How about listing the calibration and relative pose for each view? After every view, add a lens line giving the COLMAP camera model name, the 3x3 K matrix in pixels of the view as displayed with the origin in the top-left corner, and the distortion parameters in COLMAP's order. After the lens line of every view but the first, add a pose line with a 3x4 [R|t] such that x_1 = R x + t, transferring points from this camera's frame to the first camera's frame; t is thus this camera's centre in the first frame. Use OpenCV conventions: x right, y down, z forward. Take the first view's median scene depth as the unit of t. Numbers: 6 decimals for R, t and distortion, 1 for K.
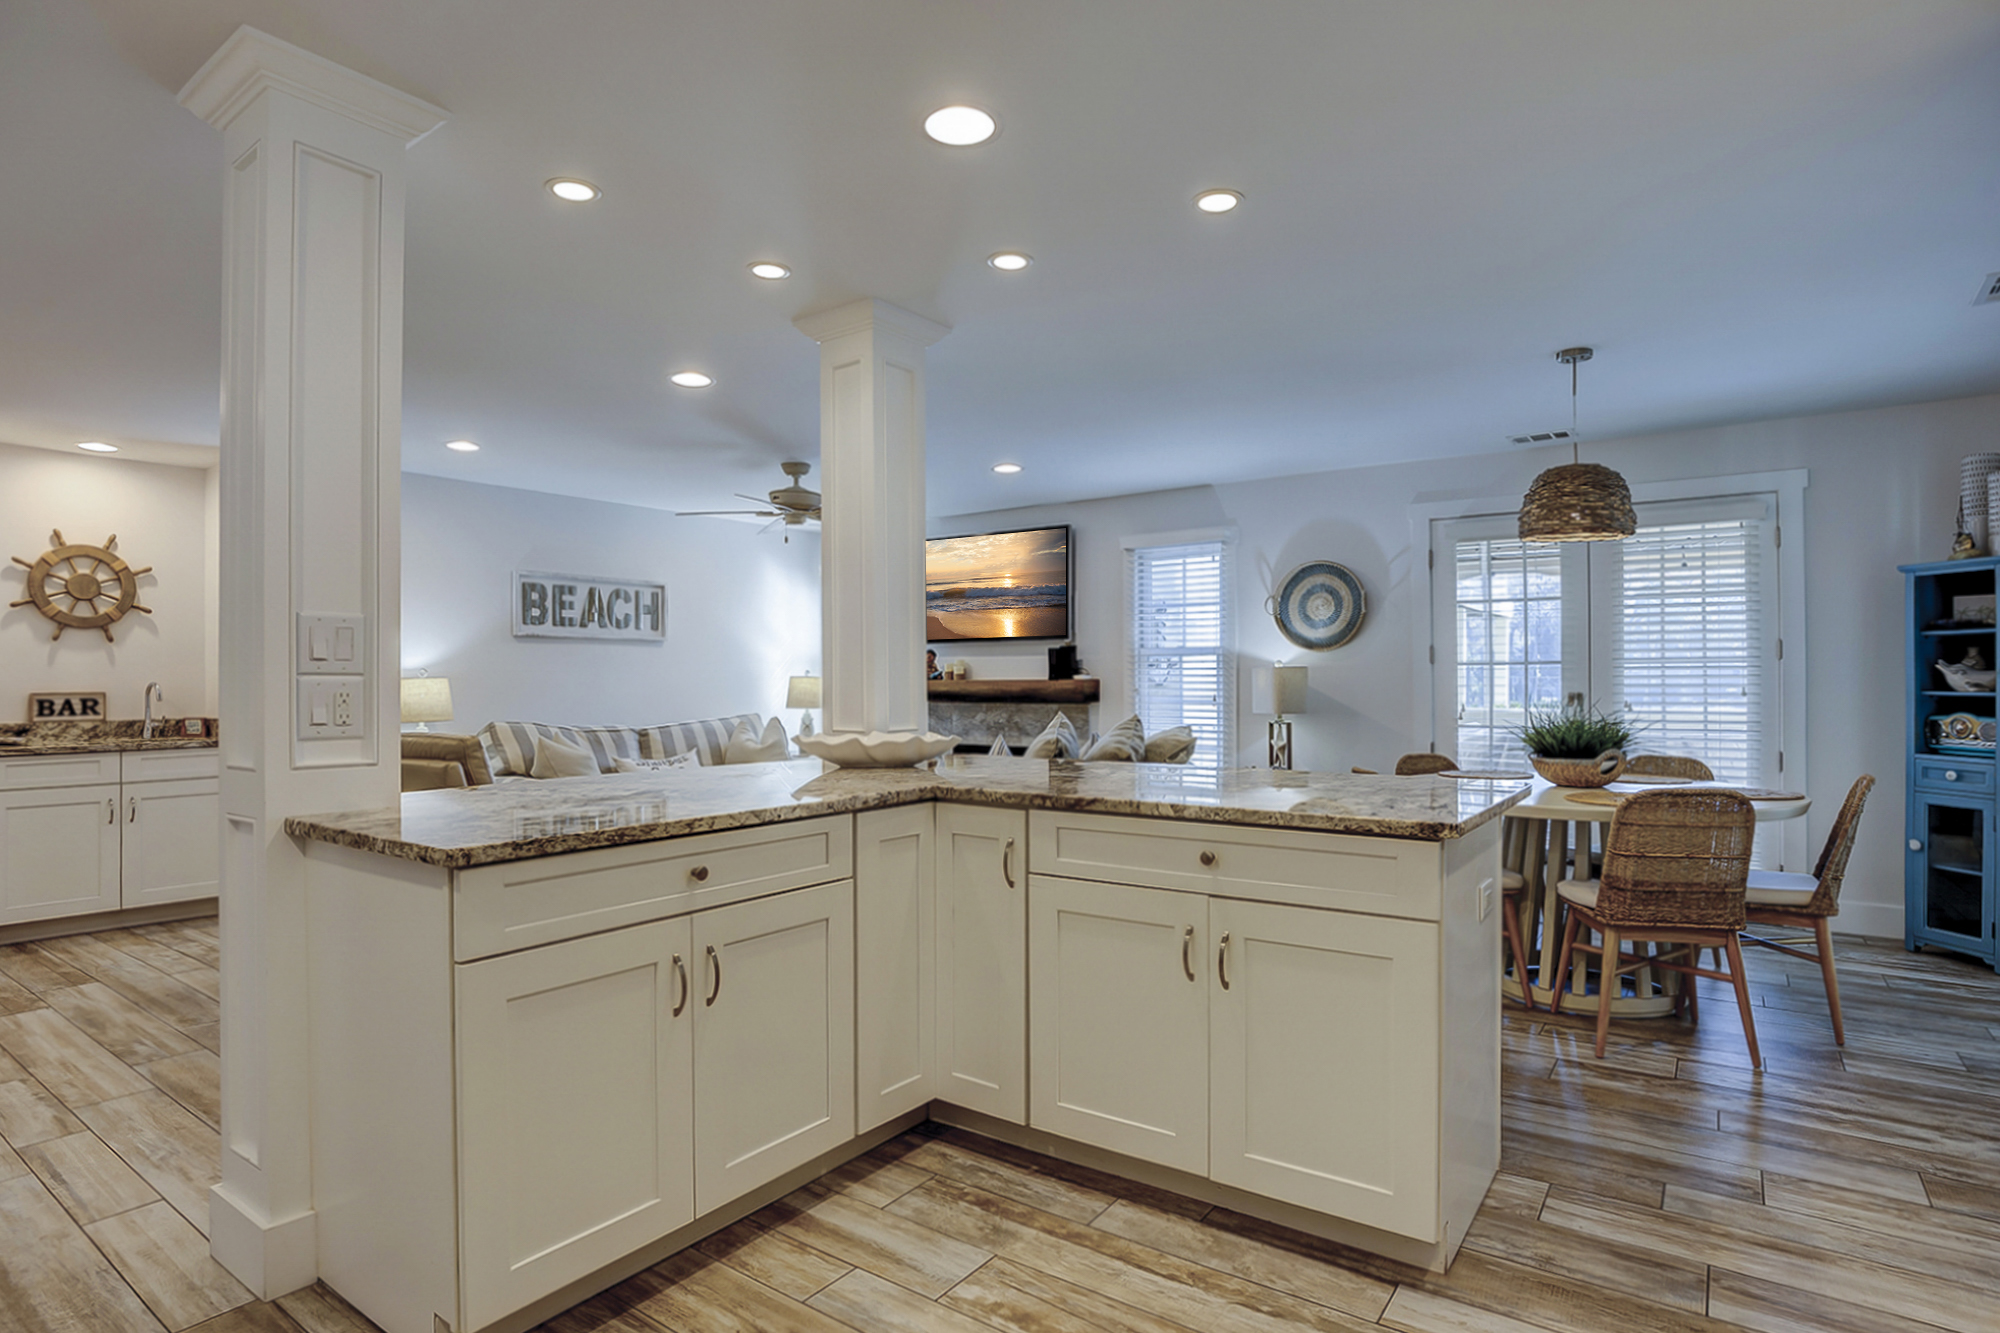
lens RADIAL K [[1073.7, 0, 887.9], [0, 1073.7, 678.1], [0, 0, 1]] dist [-0.002726, -0.001057]
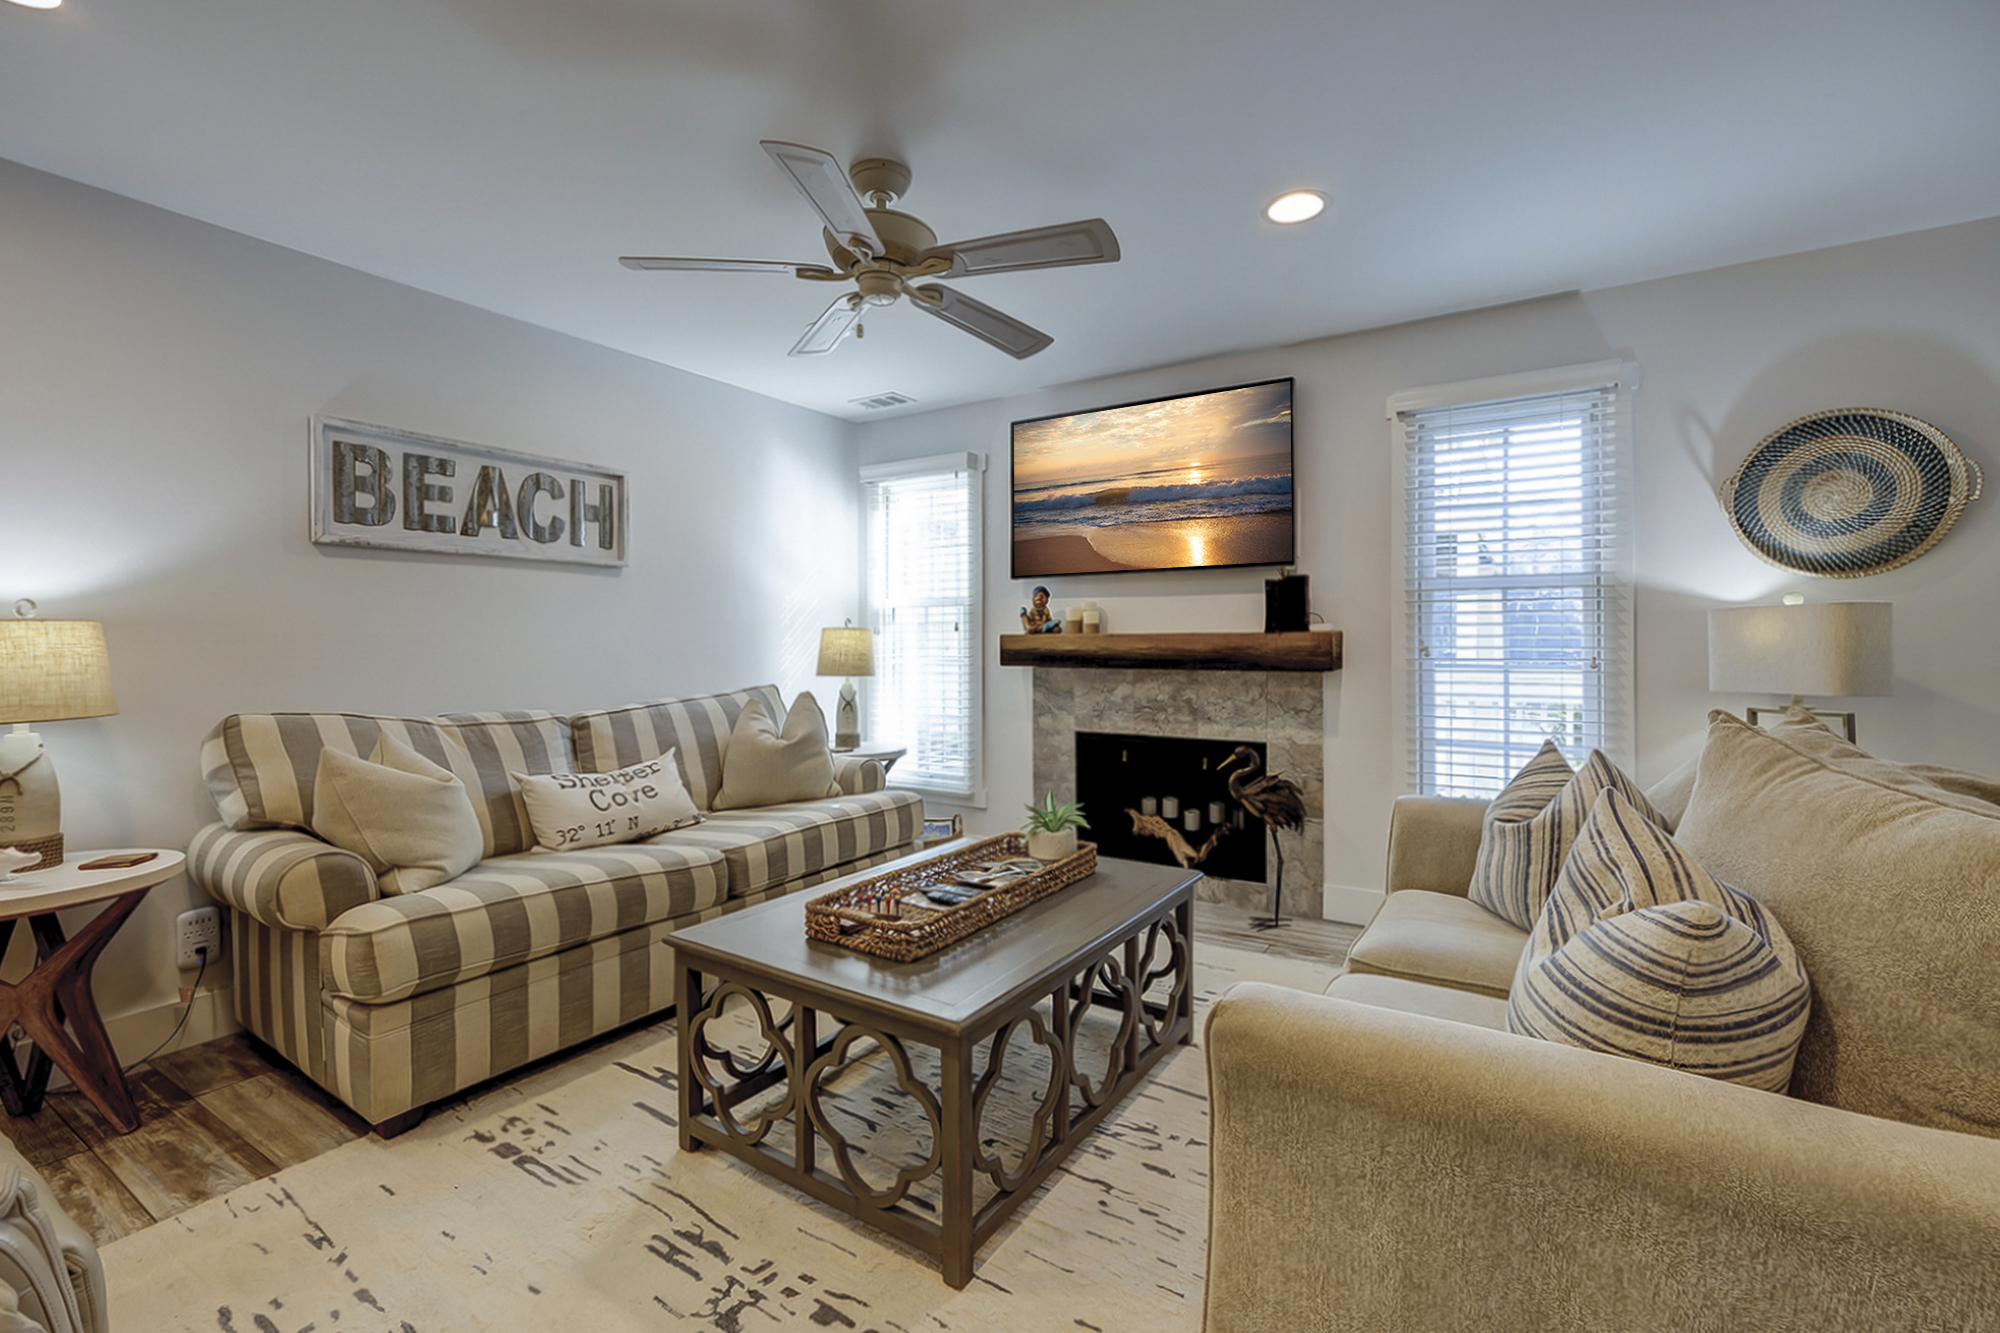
lens RADIAL K [[891.9, 0, 899.3], [0, 891.9, 641.6], [0, 0, 1]] dist [0.013683, 0.002119]
pose [[0.998658, 0.002008, 0.051745, -0.081446], [-0.002060, 0.999997, 0.000956, 0.006746], [-0.051743, -0.001061, 0.998660, 0.506528]]
